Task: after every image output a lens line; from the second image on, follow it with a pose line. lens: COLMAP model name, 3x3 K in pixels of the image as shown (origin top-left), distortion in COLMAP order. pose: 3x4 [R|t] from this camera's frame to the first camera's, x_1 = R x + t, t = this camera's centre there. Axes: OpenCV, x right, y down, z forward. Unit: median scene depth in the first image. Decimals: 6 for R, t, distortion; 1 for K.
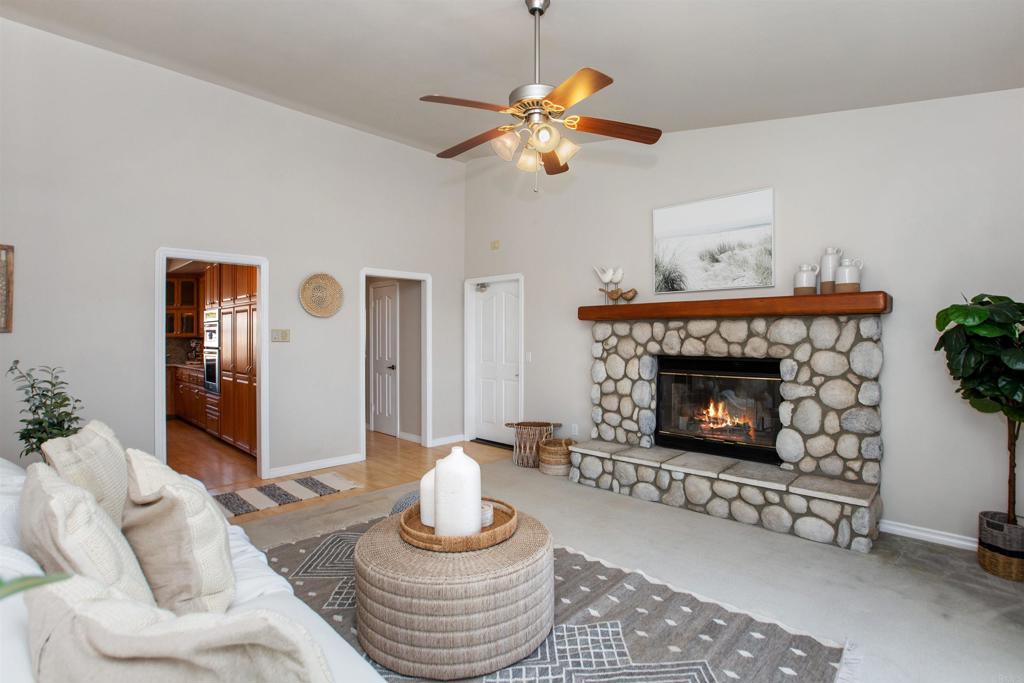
lens RADIAL K [[478.4, 0, 506.6], [0, 478.4, 338.2], [0, 0, 1]] dist [-0.039952, 0.002233]
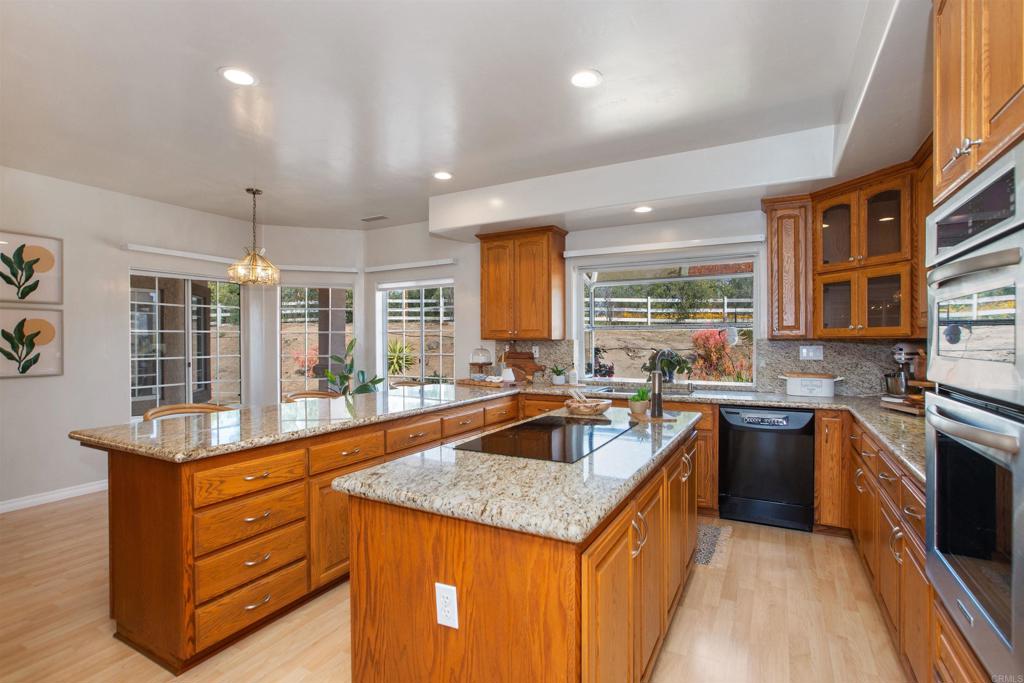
lens RADIAL K [[478.4, 0, 513.6], [0, 478.4, 341.3], [0, 0, 1]] dist [-0.039952, 0.002233]
pose [[0.257157, 0.009080, -0.966327, -0.395236], [-0.002084, 0.999959, 0.008841, -0.001814], [0.966367, -0.000259, 0.257165, 0.620422]]
